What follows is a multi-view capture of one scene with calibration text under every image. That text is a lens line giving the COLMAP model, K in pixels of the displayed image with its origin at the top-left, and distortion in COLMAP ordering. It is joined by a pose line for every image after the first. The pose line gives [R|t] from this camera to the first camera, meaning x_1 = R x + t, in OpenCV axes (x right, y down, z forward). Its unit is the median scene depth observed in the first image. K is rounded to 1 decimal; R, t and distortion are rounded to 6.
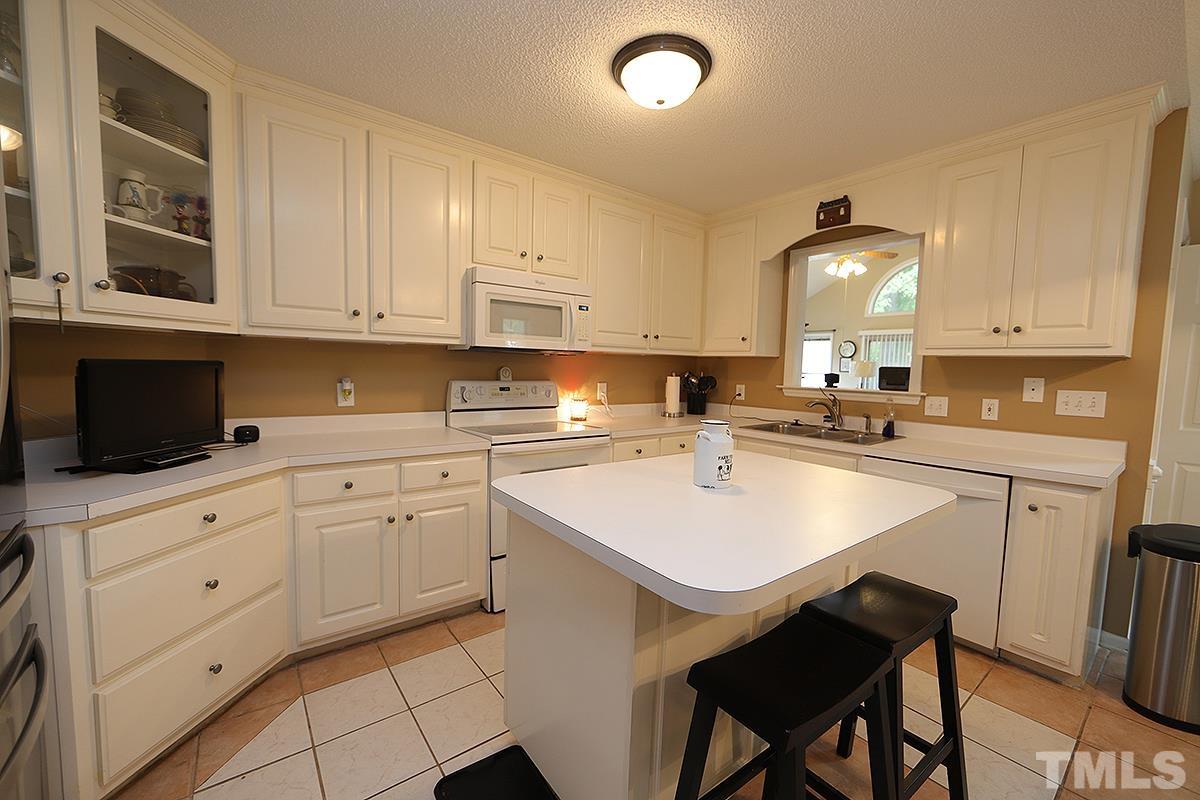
lens RADIAL K [[474.9, 0, 608.2], [0, 474.9, 401.6], [0, 0, 1]] dist [-0.011243, 0.000518]
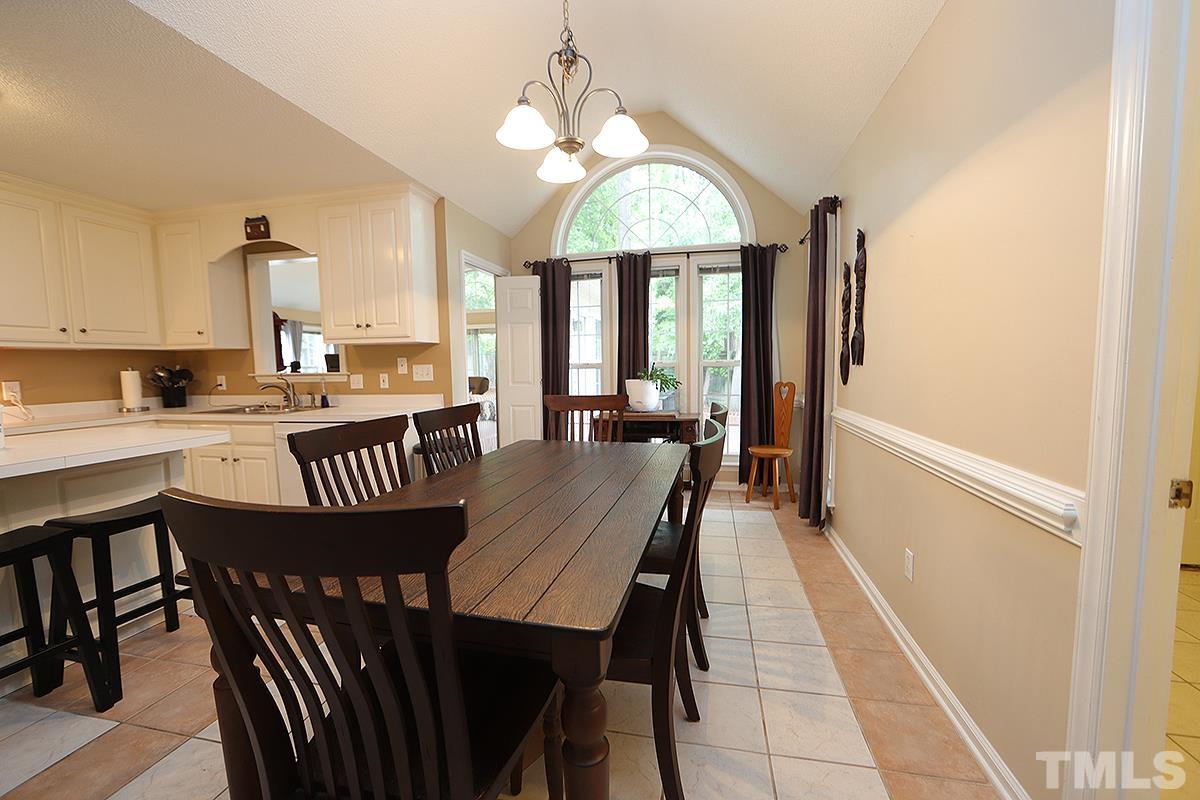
lens RADIAL K [[474.9, 0, 609.0], [0, 474.9, 400.1], [0, 0, 1]] dist [-0.011243, 0.000518]
pose [[0.771869, -0.086922, 0.629811, 0.366819], [0.082270, 0.995937, 0.036626, 0.068390], [-0.630436, 0.023544, 0.775884, -0.487315]]
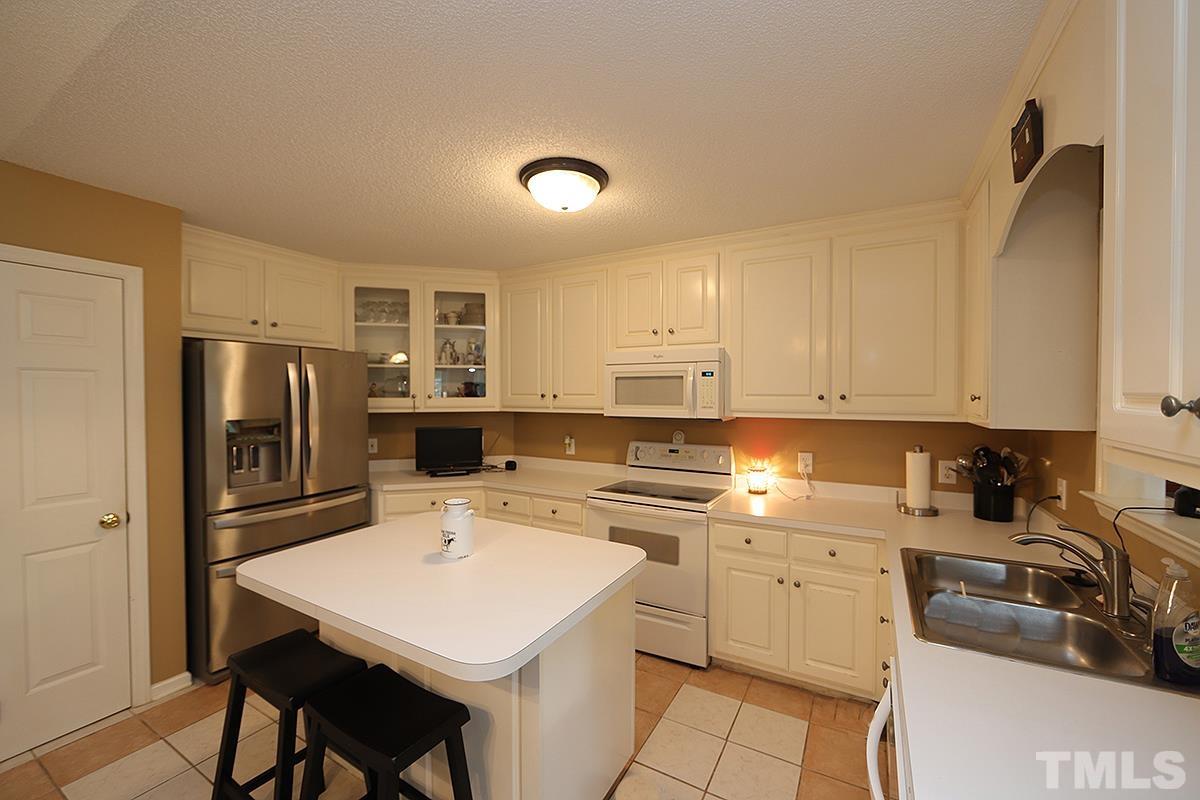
lens RADIAL K [[474.9, 0, 605.5], [0, 474.9, 397.7], [0, 0, 1]] dist [-0.011243, 0.000518]
pose [[0.385829, -0.015641, -0.922438, 0.737001], [-0.060228, 0.997296, -0.042102, -0.095078], [0.920602, 0.071801, 0.383844, 0.440583]]
